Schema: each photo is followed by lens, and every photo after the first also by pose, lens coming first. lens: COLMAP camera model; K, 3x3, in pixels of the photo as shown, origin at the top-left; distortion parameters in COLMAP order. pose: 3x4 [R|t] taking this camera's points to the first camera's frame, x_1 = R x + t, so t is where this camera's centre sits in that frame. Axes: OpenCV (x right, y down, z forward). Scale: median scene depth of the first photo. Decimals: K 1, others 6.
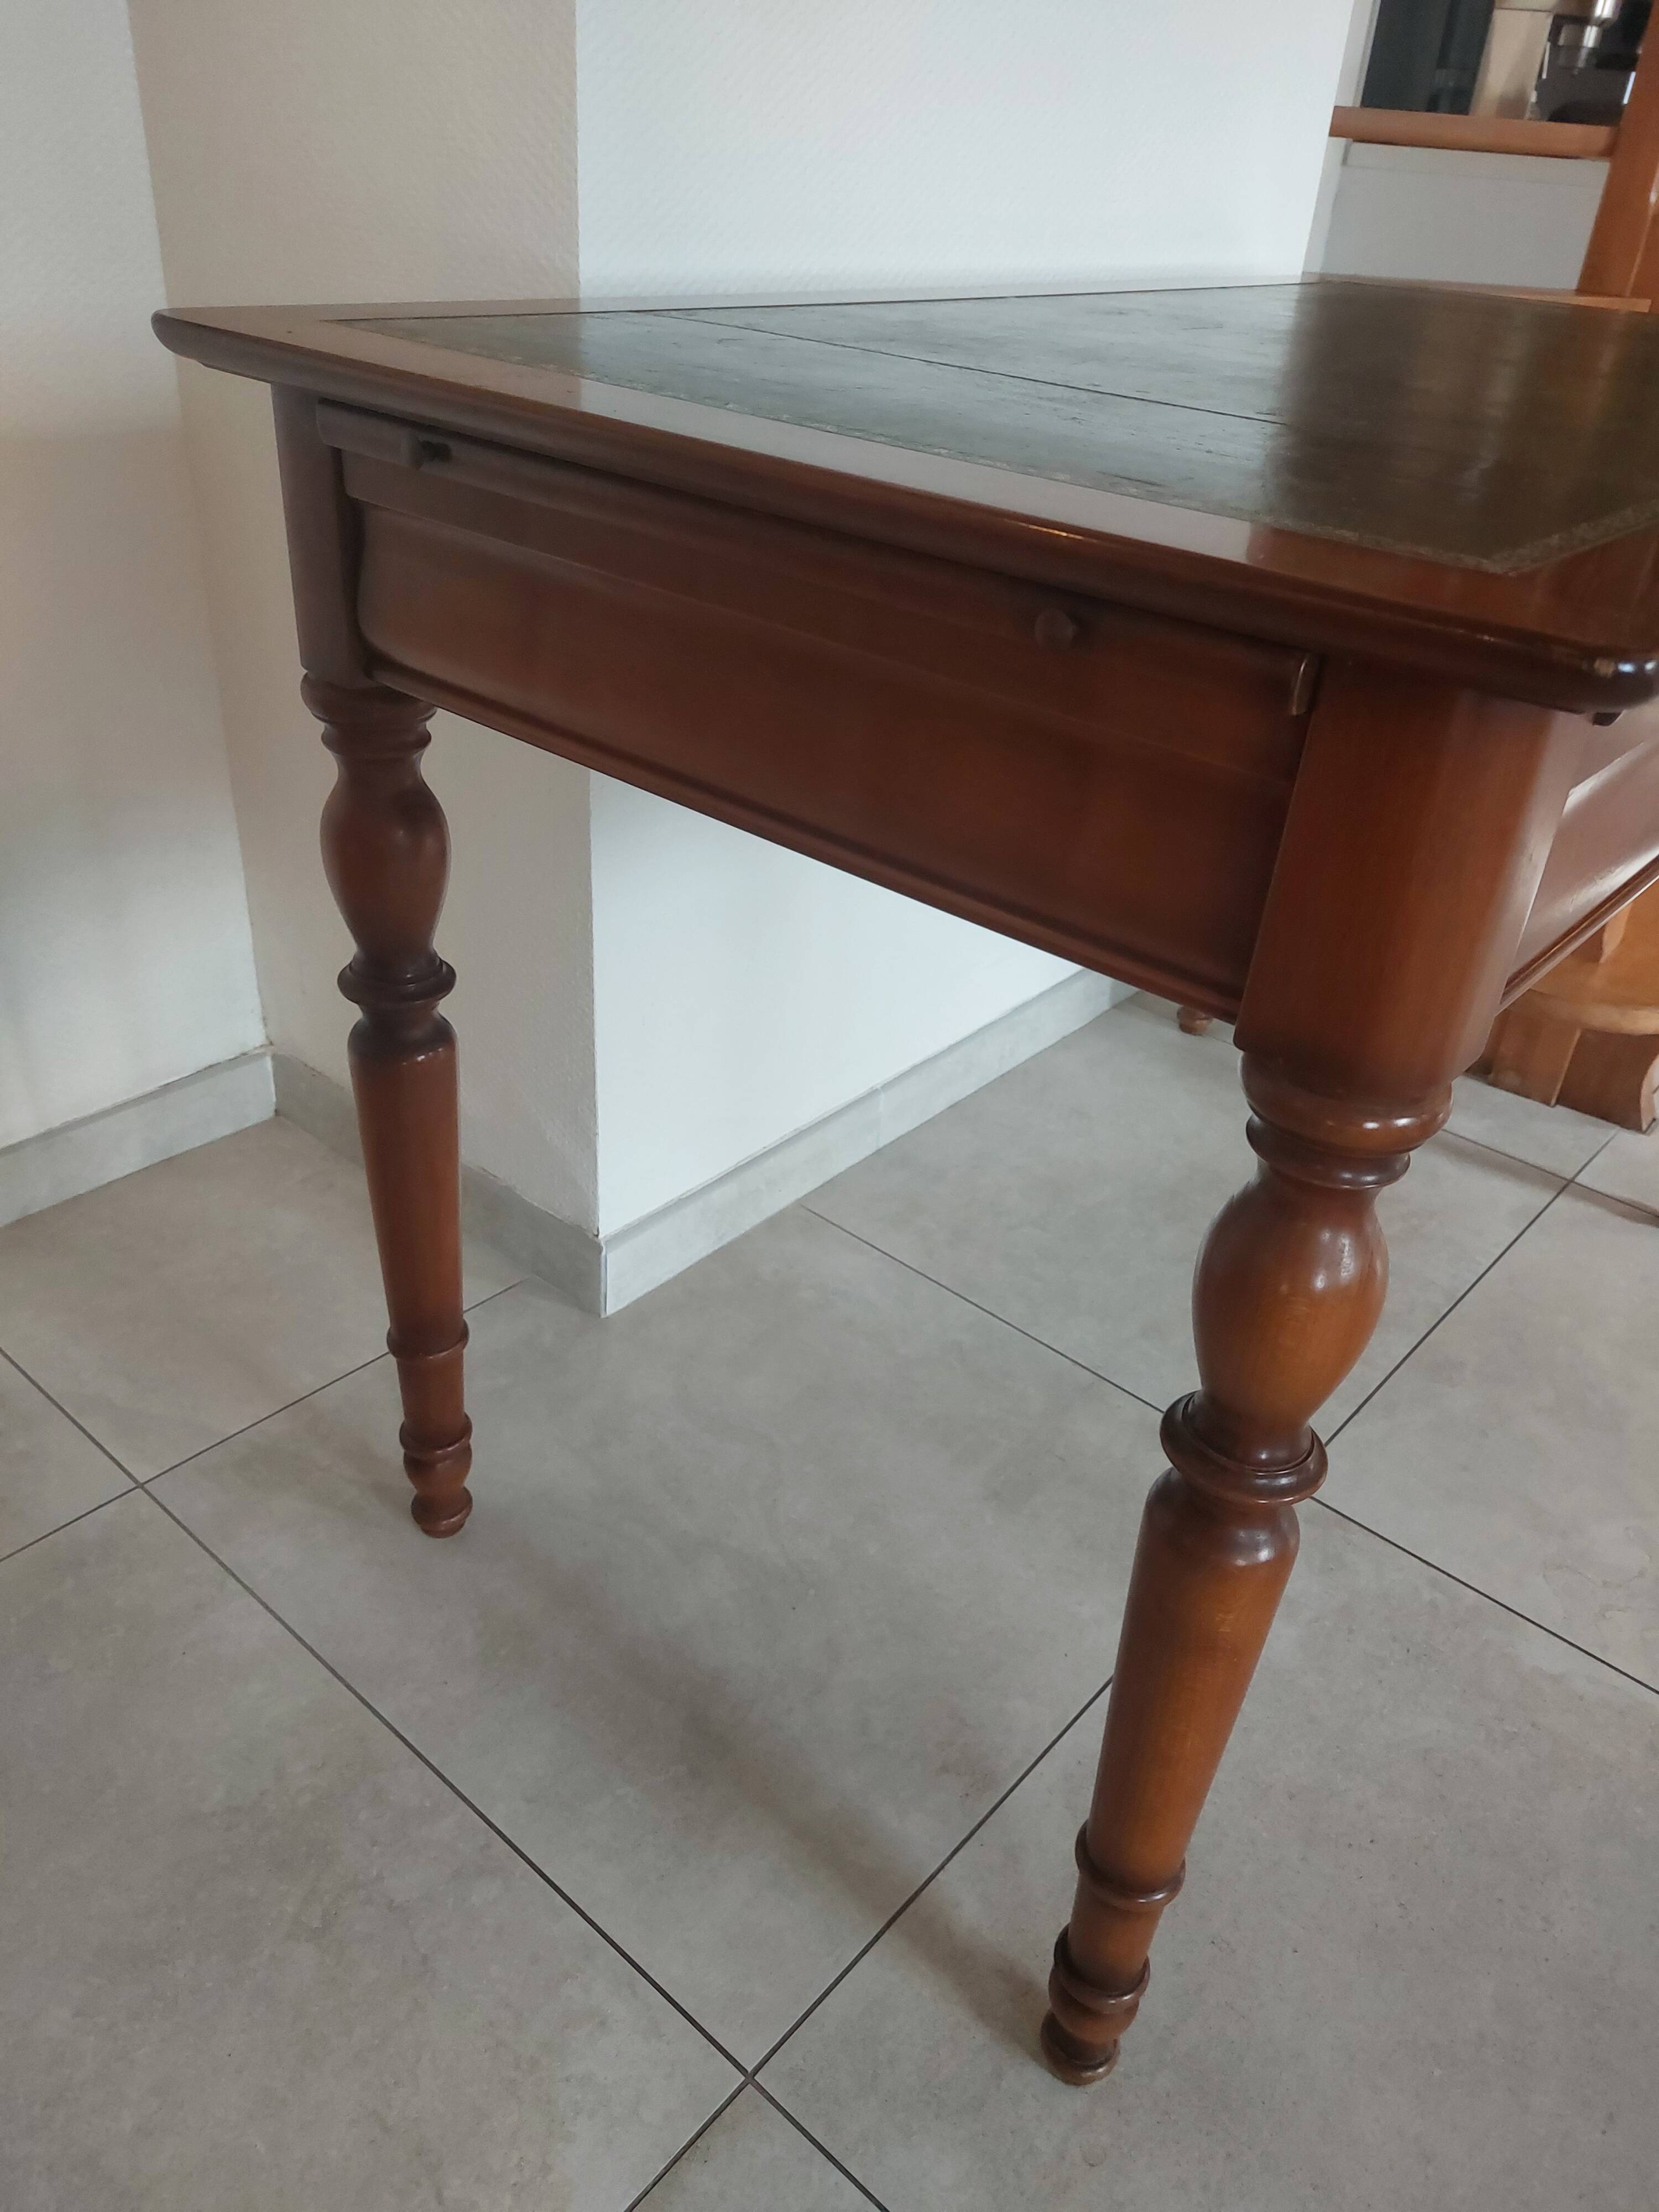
lens RADIAL K [[1631.3, 0, 851.1], [0, 1631.3, 1126.6], [0, 0, 1]] dist [0.054580, -0.063385]
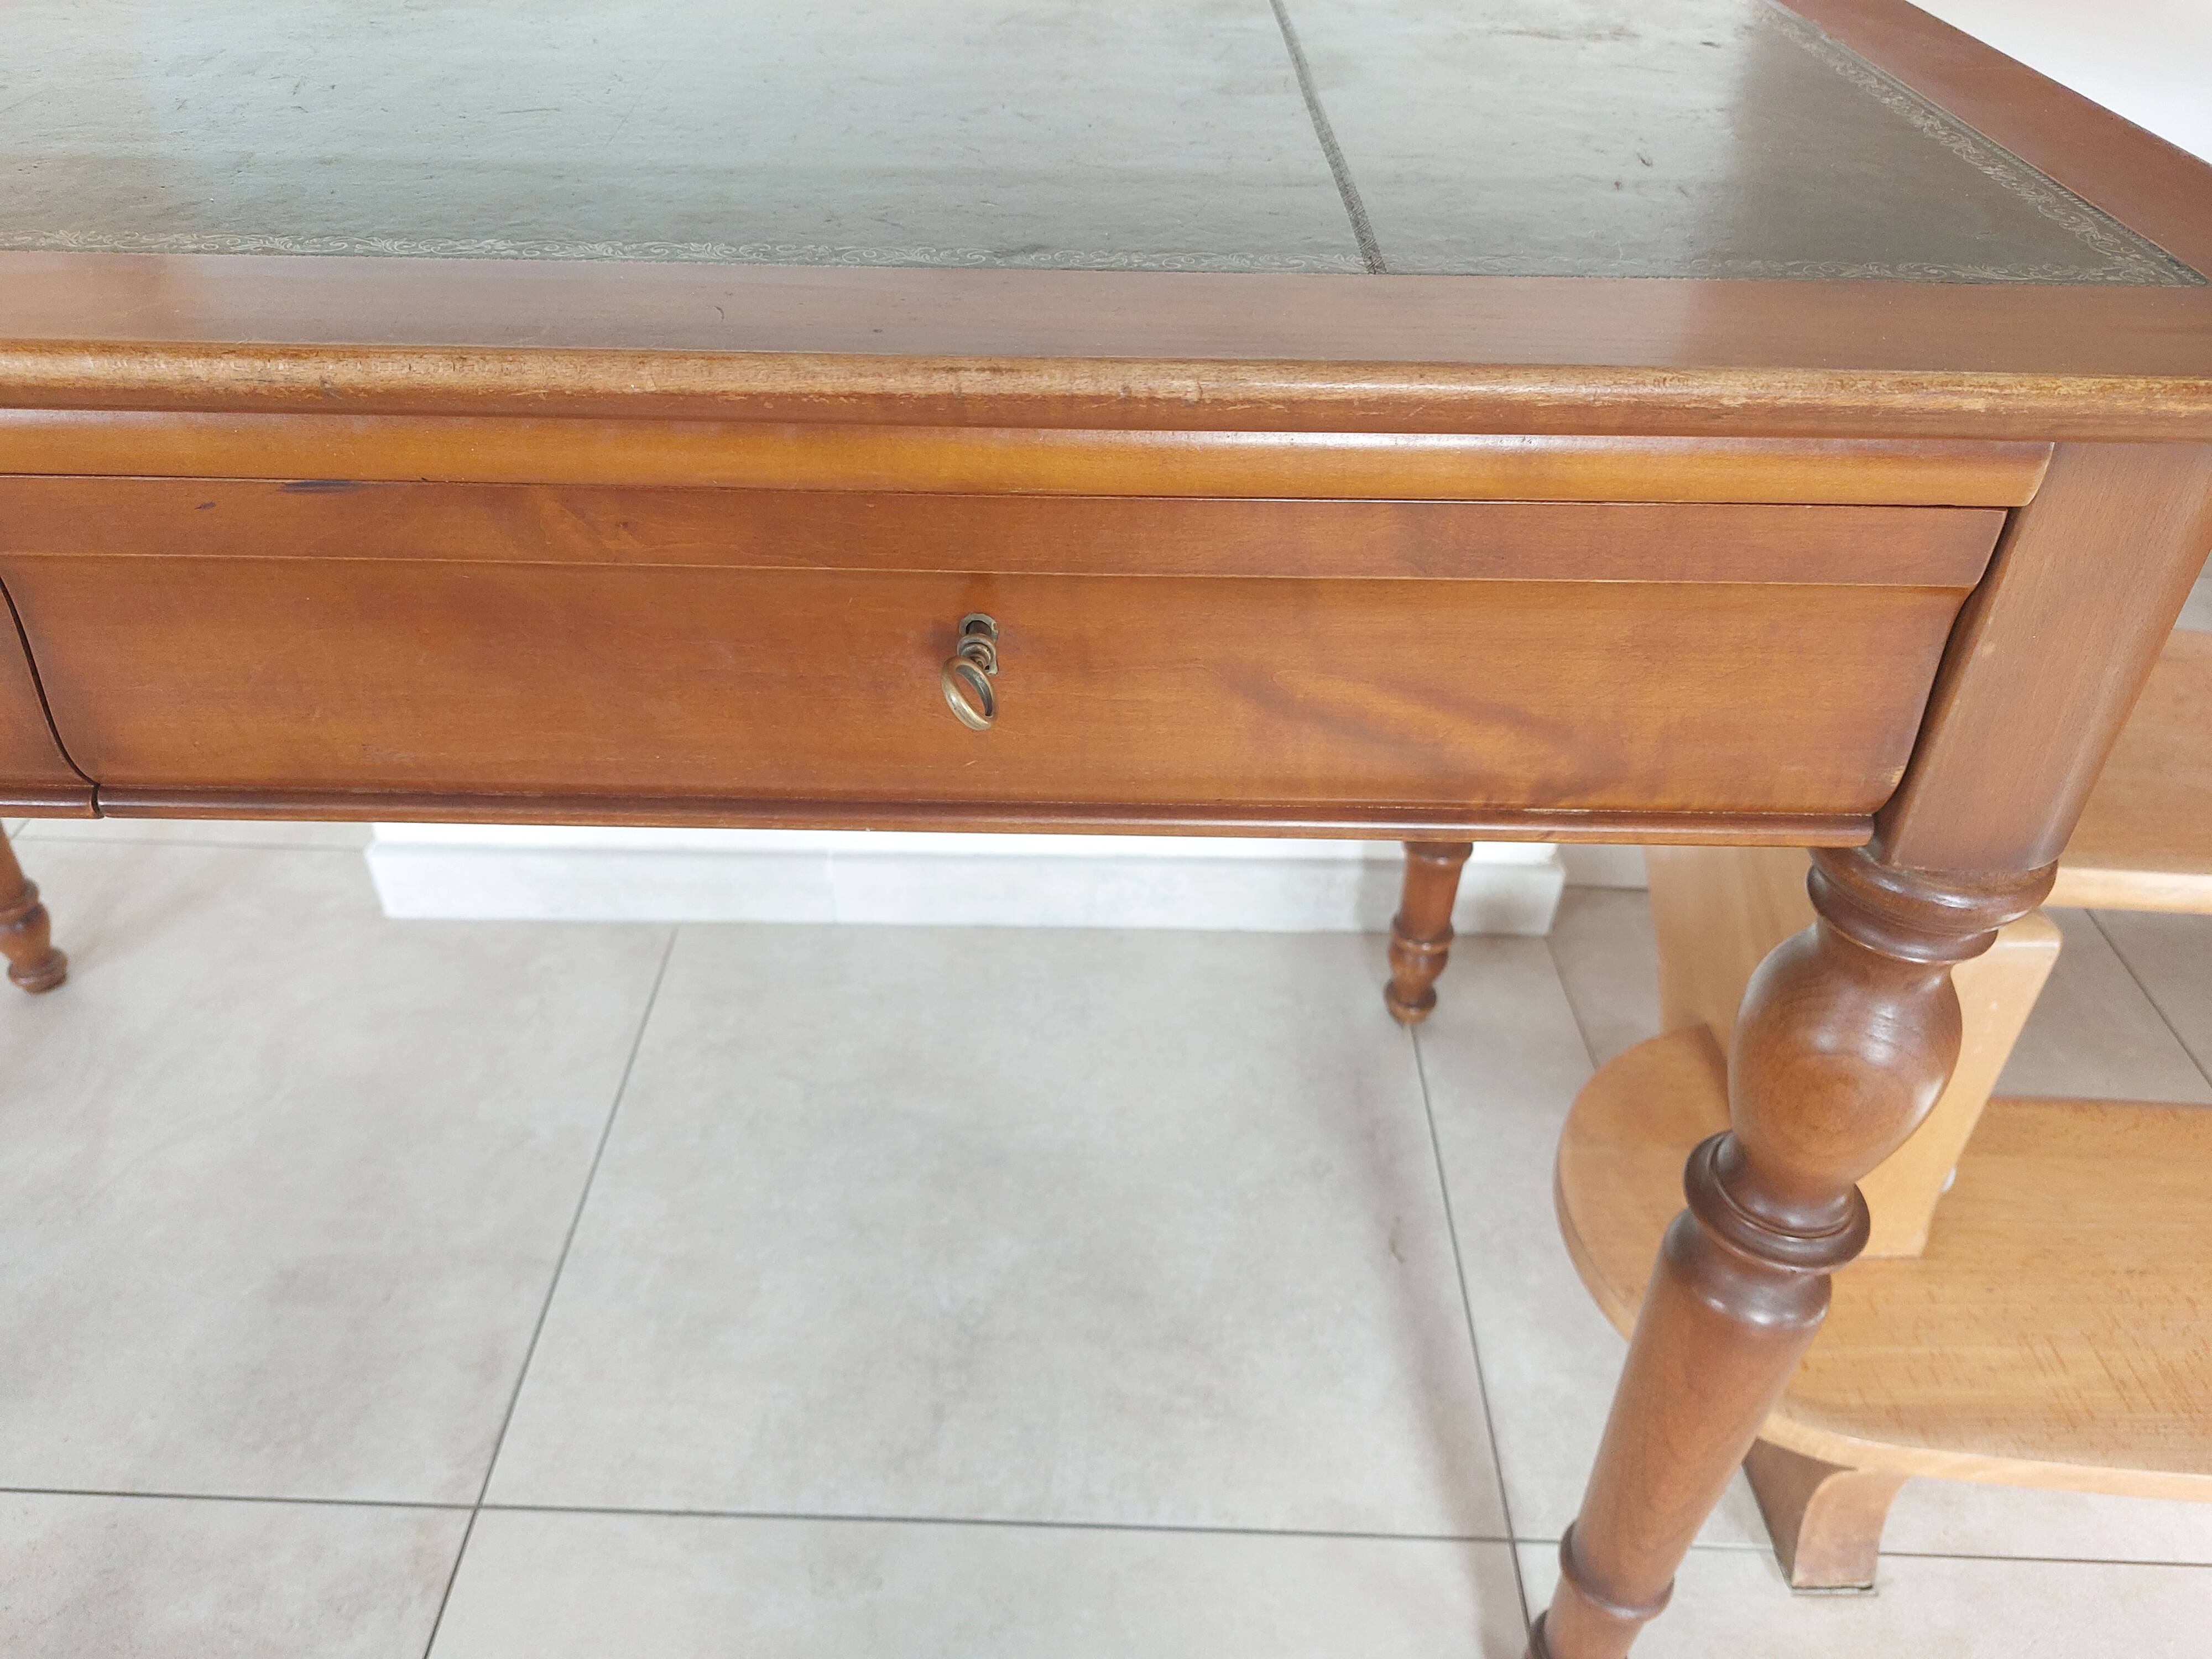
lens RADIAL K [[1631.3, 0, 1092.9], [0, 1631.3, 823.1], [0, 0, 1]] dist [0.054580, -0.063385]
pose [[0.632028, 0.425171, -0.647896, 0.882609], [-0.393338, 0.896359, 0.204515, -0.362802], [0.667701, 0.125583, 0.733760, 0.653126]]
